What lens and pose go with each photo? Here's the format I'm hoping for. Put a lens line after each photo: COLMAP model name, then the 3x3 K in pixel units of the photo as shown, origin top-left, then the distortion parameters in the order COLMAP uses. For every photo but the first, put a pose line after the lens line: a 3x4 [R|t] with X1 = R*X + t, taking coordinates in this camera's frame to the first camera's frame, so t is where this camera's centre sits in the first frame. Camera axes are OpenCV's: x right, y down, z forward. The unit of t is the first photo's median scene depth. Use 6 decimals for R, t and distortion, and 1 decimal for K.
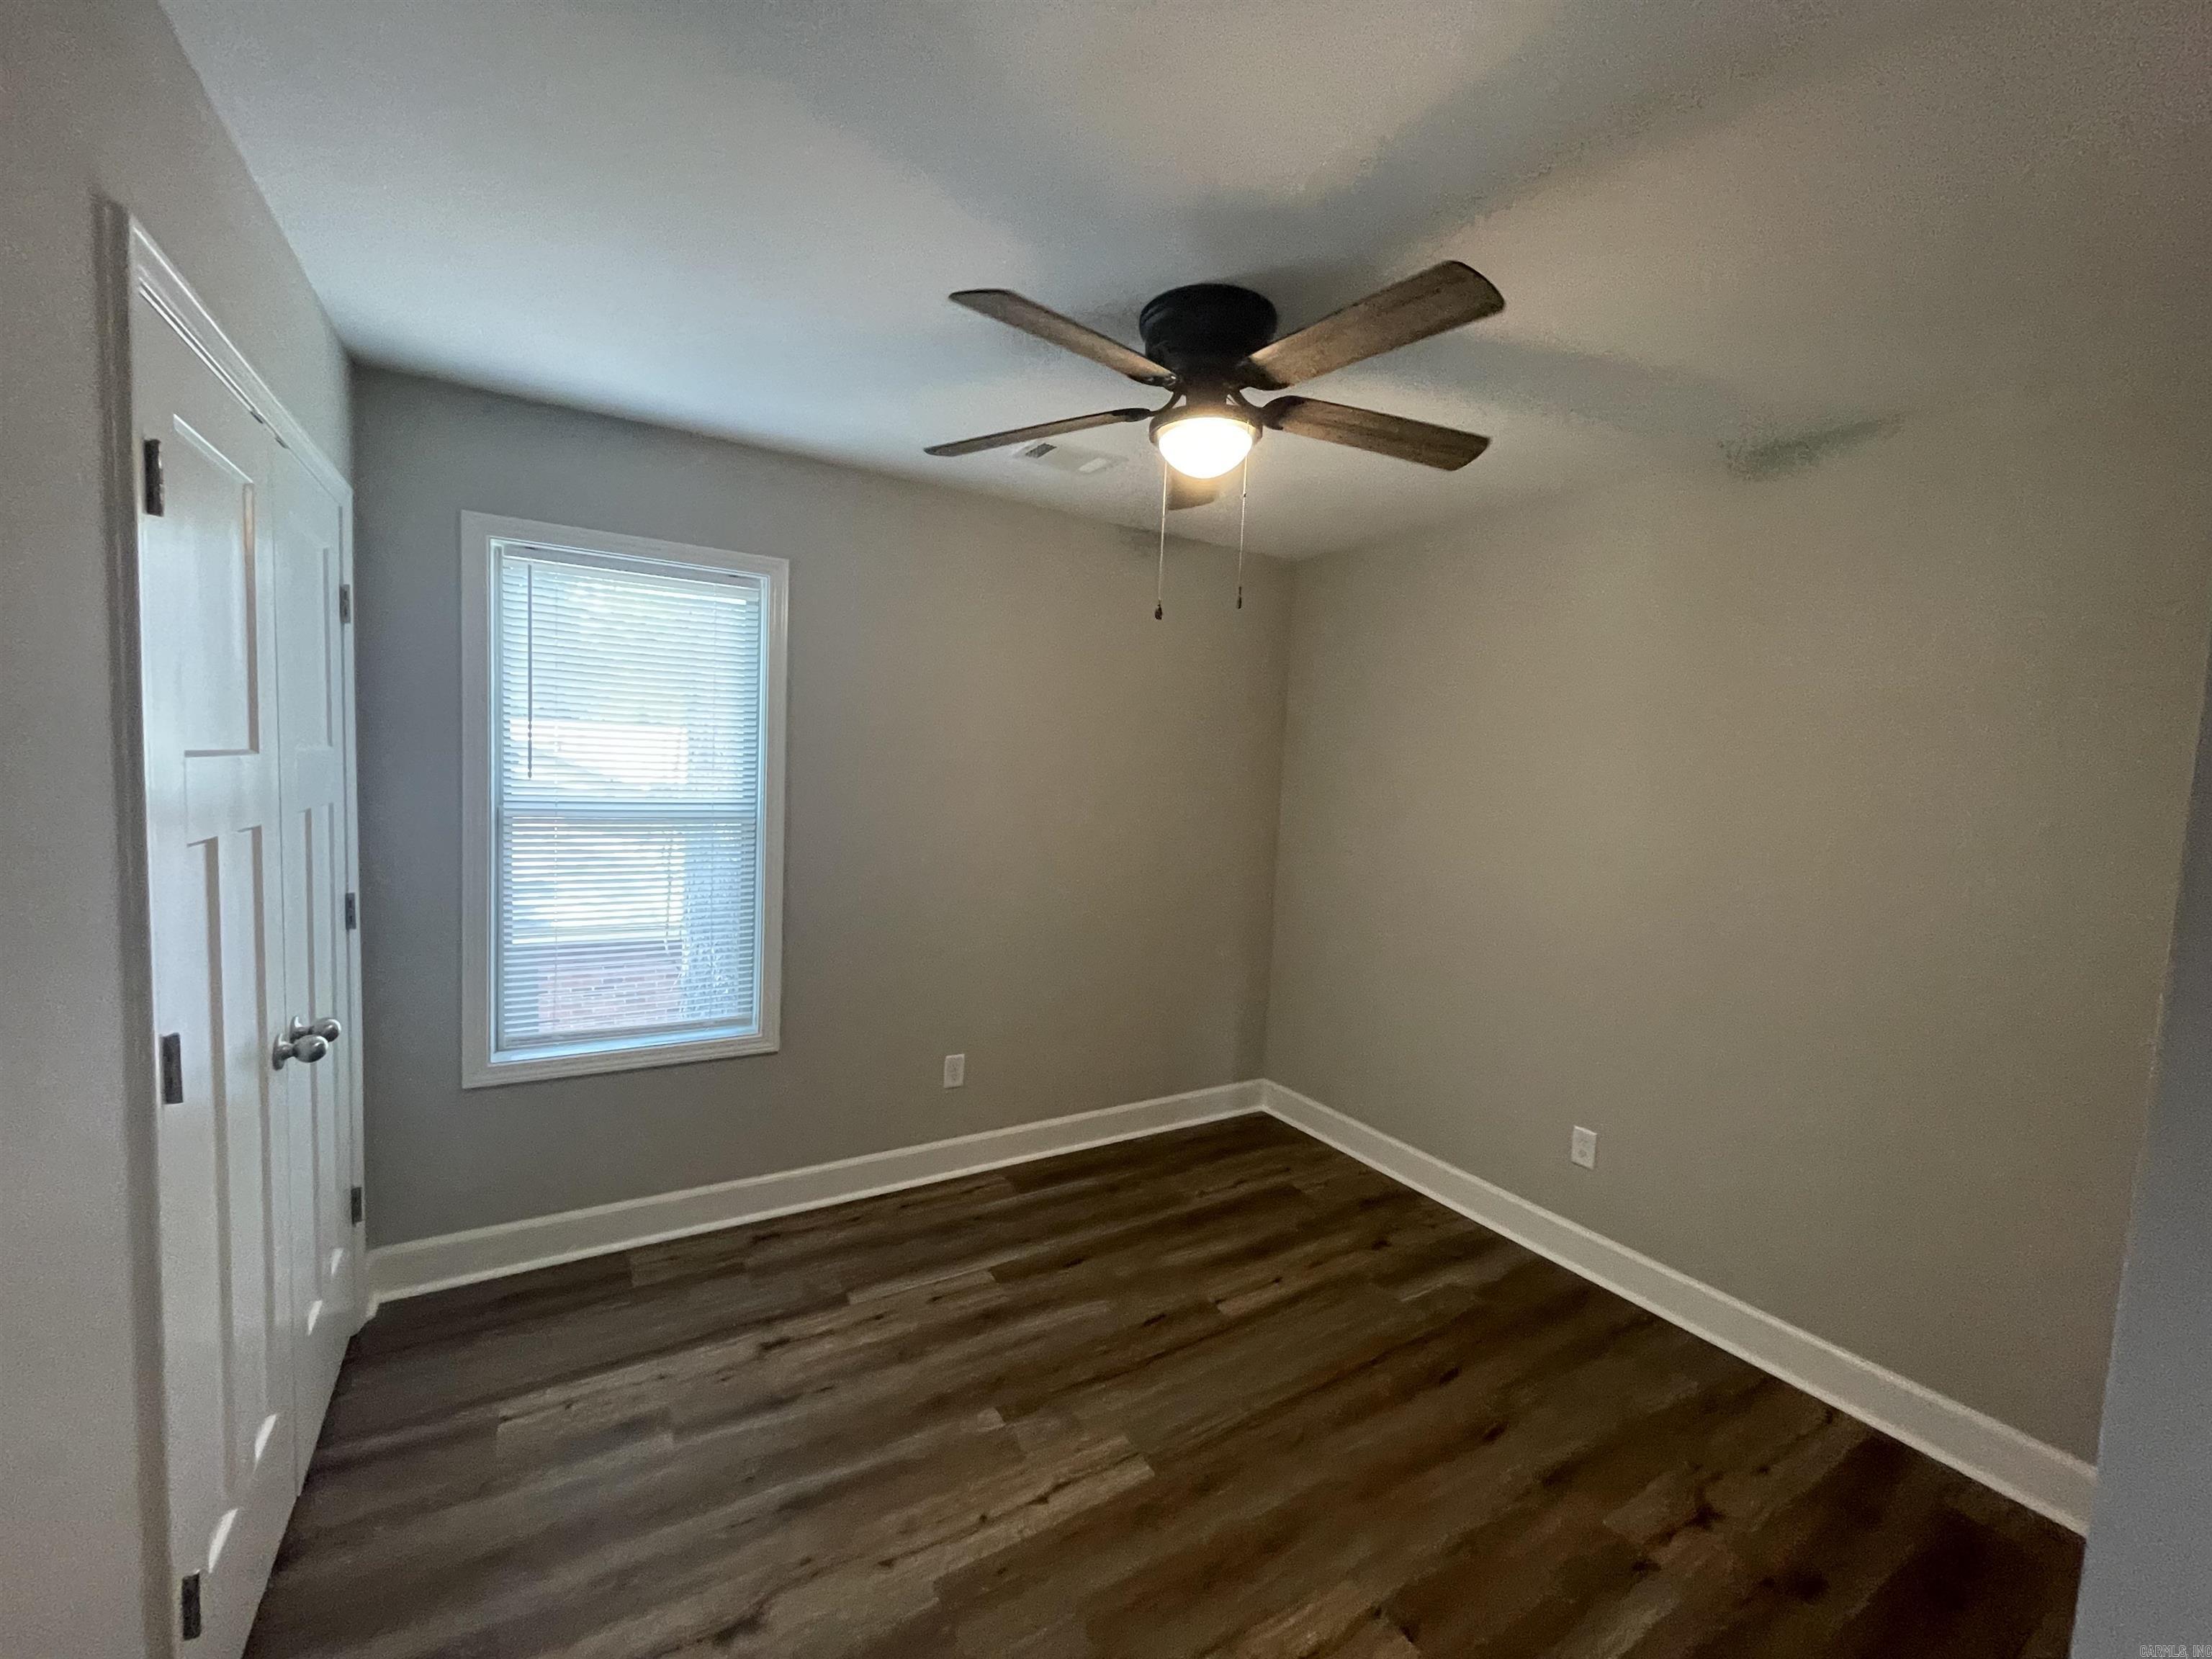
lens RADIAL K [[890.8, 0, 1106.0], [0, 890.8, 829.5], [0, 0, 1]] dist [0.001211, 0.000253]
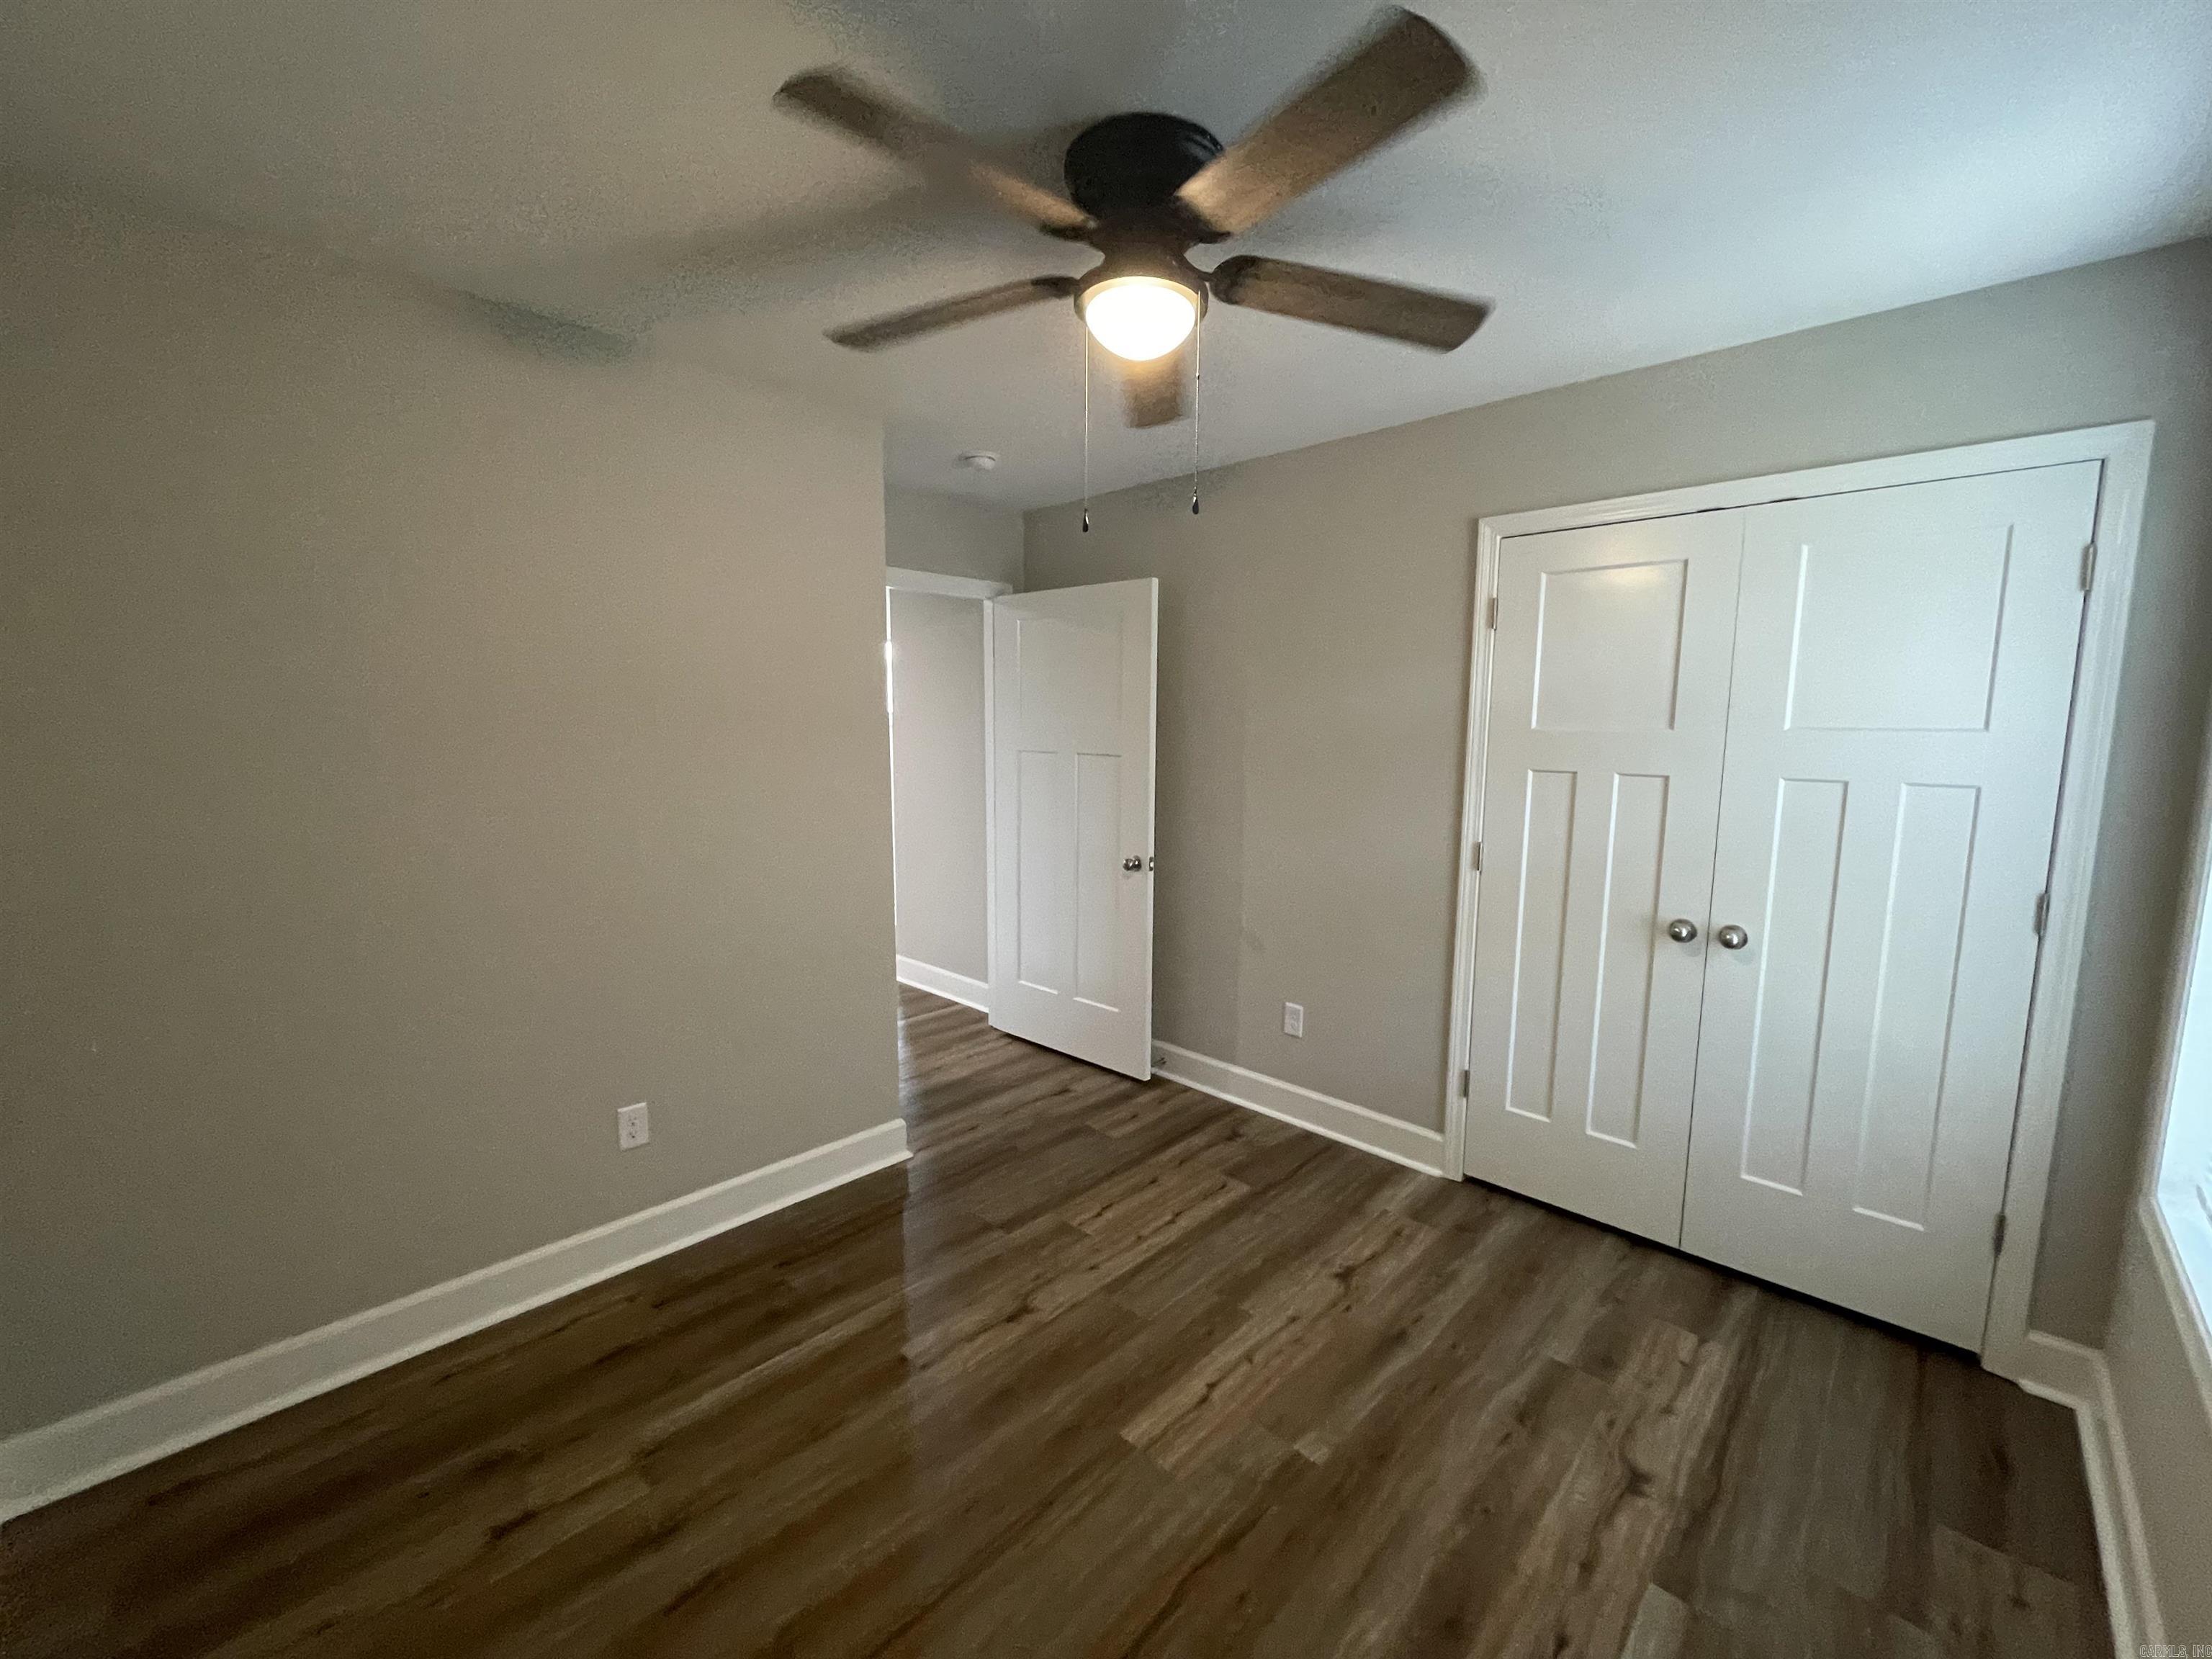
lens RADIAL K [[890.8, 0, 1106.0], [0, 890.8, 829.5], [0, 0, 1]] dist [0.001211, 0.000253]
pose [[-0.966033, -0.024451, -0.257258, 0.325359], [-0.071808, 0.981706, 0.176343, -0.091955], [0.248240, 0.188826, -0.950117, 1.734955]]
